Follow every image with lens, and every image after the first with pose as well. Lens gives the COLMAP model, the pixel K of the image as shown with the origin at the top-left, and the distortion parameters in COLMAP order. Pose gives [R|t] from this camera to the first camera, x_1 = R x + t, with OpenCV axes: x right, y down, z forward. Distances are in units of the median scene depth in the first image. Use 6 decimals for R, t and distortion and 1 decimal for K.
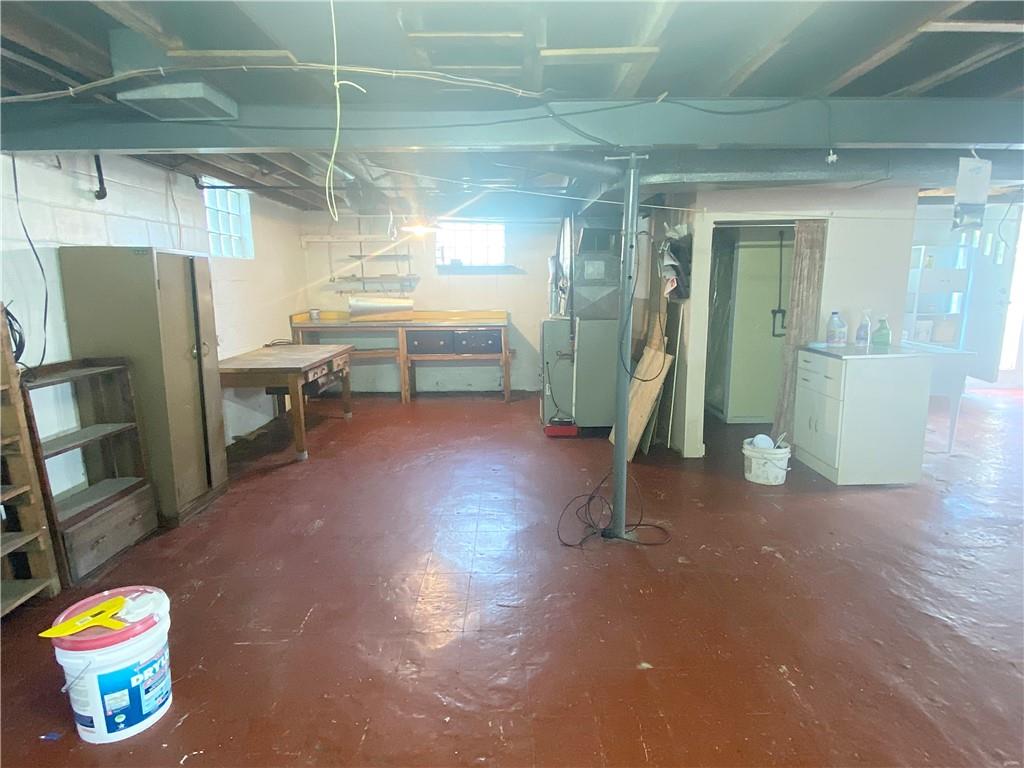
lens RADIAL K [[540.5, 0, 512.0], [0, 540.5, 384.0], [0, 0, 1]] dist [0.030686, -0.045658]
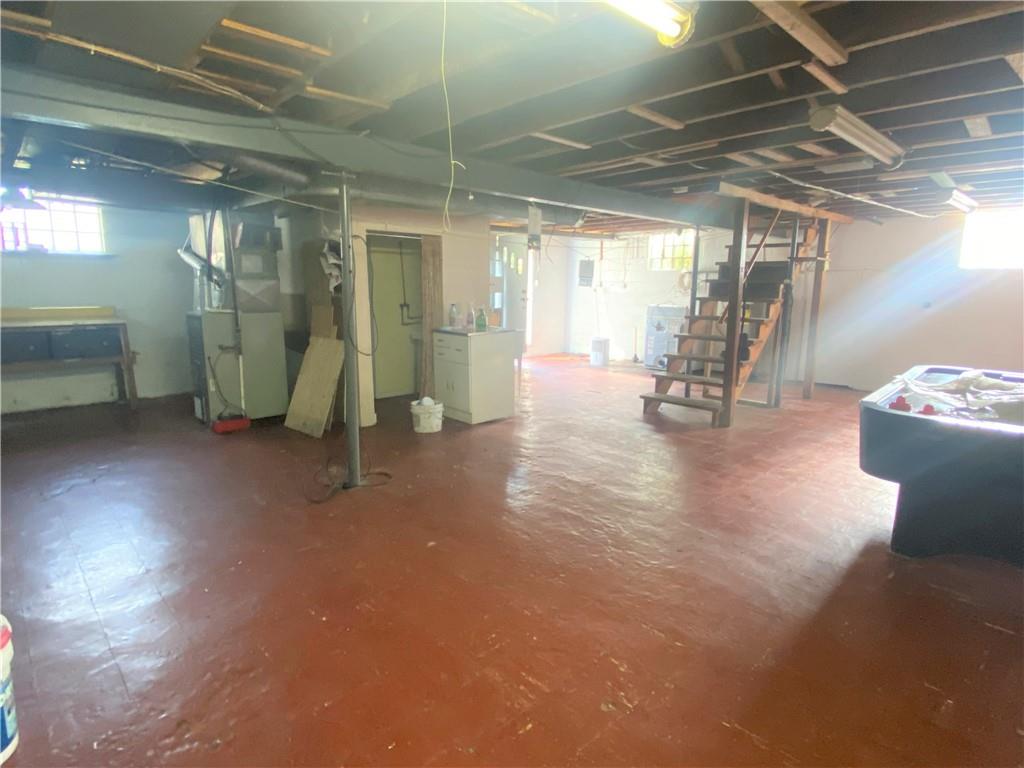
lens RADIAL K [[540.5, 0, 512.0], [0, 540.5, 384.0], [0, 0, 1]] dist [0.030686, -0.045658]
pose [[0.723777, -0.101772, 0.682487, -0.247504], [0.104925, 0.993795, 0.036921, 0.033488], [-0.682010, 0.044887, 0.729964, -0.095710]]
